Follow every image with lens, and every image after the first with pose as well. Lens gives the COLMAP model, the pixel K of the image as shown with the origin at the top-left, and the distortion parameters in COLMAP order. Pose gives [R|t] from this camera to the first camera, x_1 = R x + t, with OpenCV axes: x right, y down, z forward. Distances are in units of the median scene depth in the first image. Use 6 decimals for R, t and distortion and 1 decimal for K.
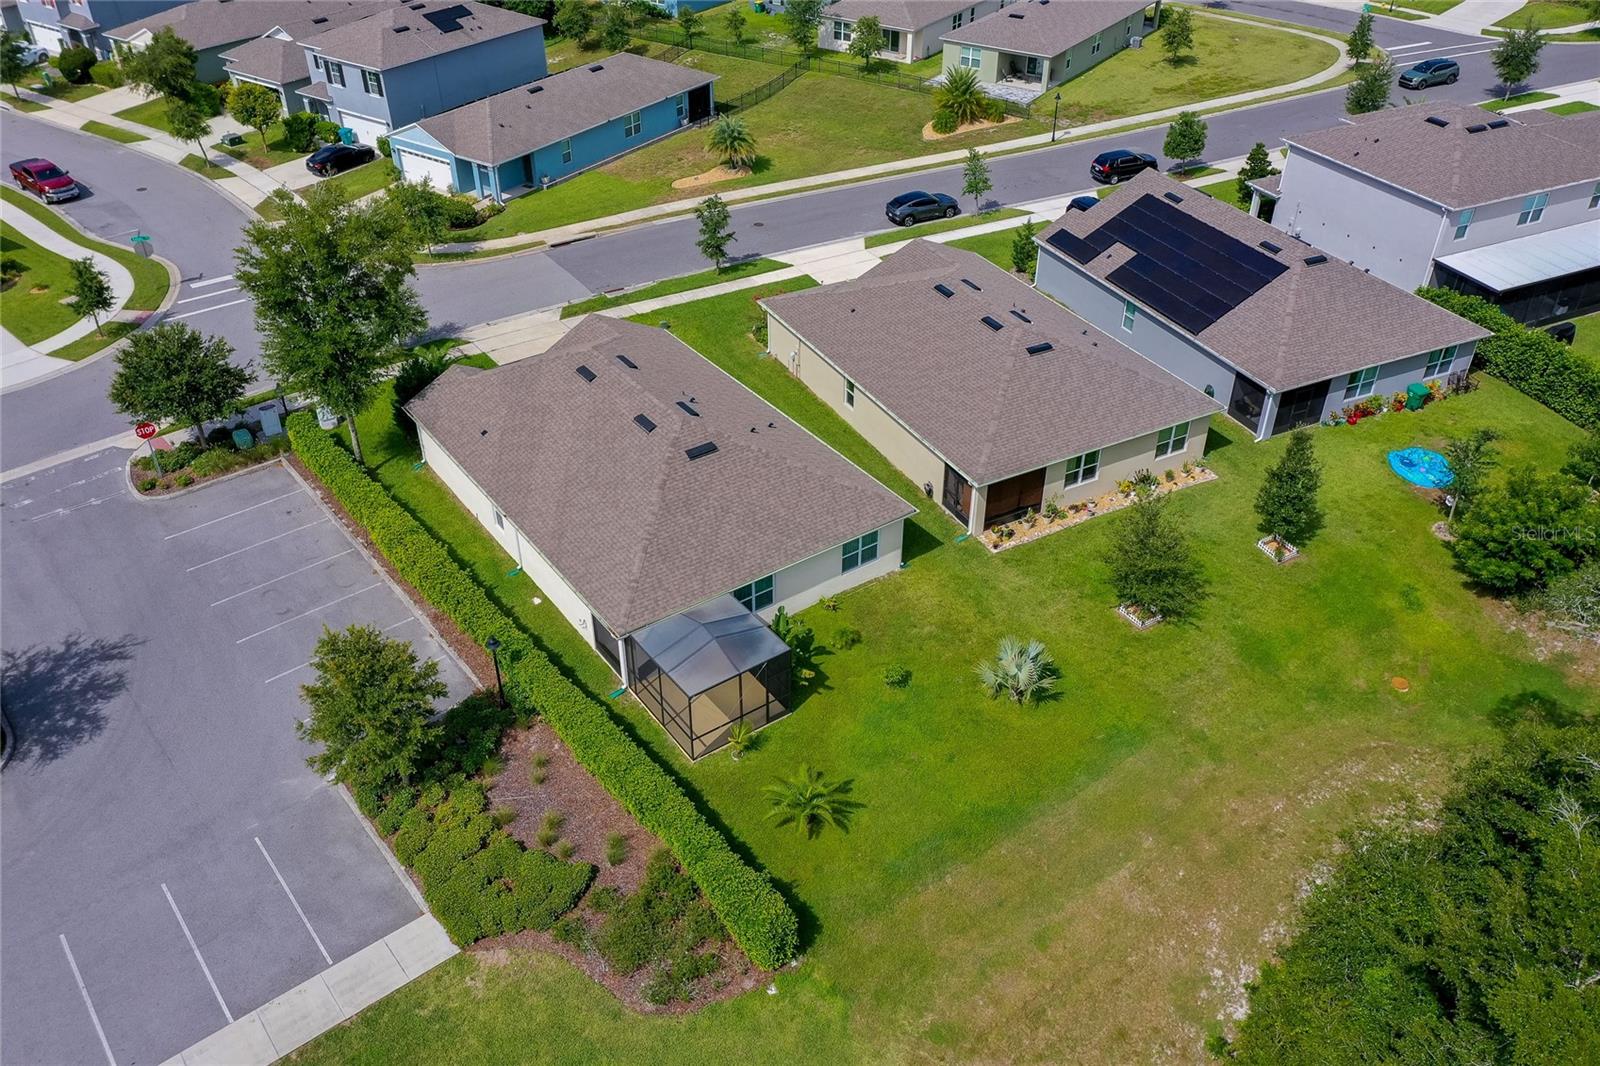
lens RADIAL K [[1266.3, 0, 845.8], [0, 1266.3, 492.0], [0, 0, 1]] dist [0.032069, 0.013236]
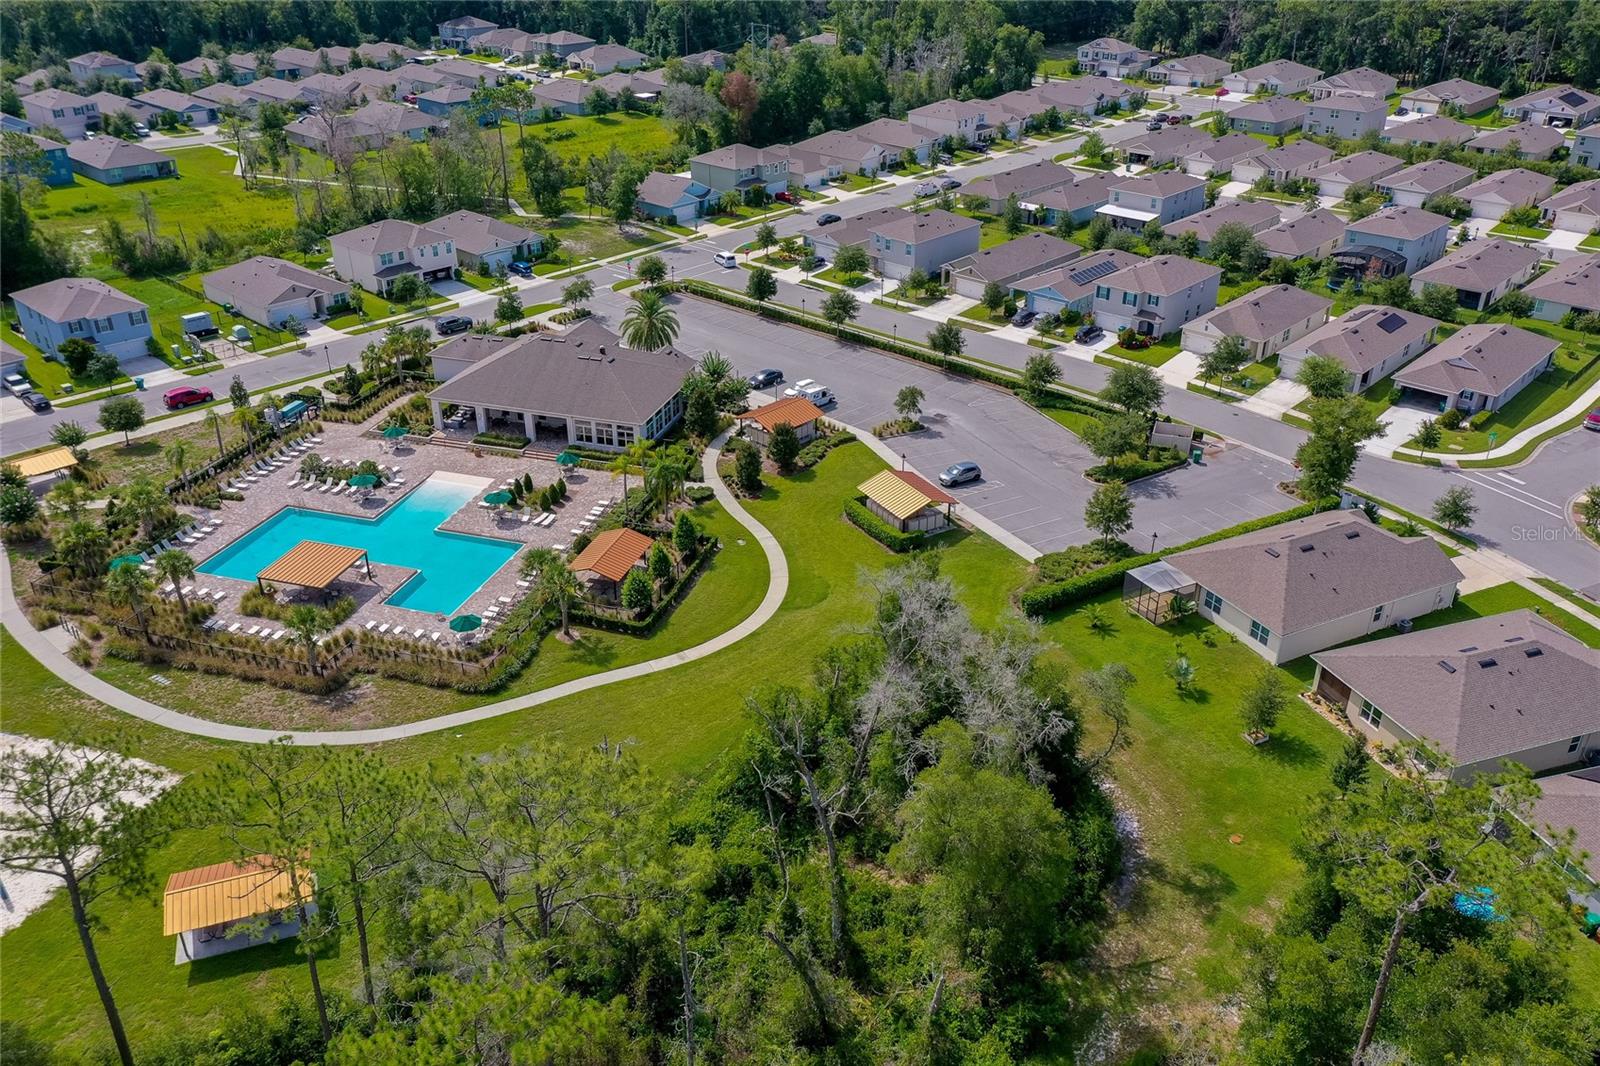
lens RADIAL K [[1266.3, 0, 845.8], [0, 1266.3, 492.0], [0, 0, 1]] dist [0.032069, 0.013236]
pose [[-0.126754, 0.434729, -0.891597, 1.105923], [-0.564644, 0.707387, 0.425183, -0.367807], [0.815543, 0.557328, 0.155803, 0.037894]]
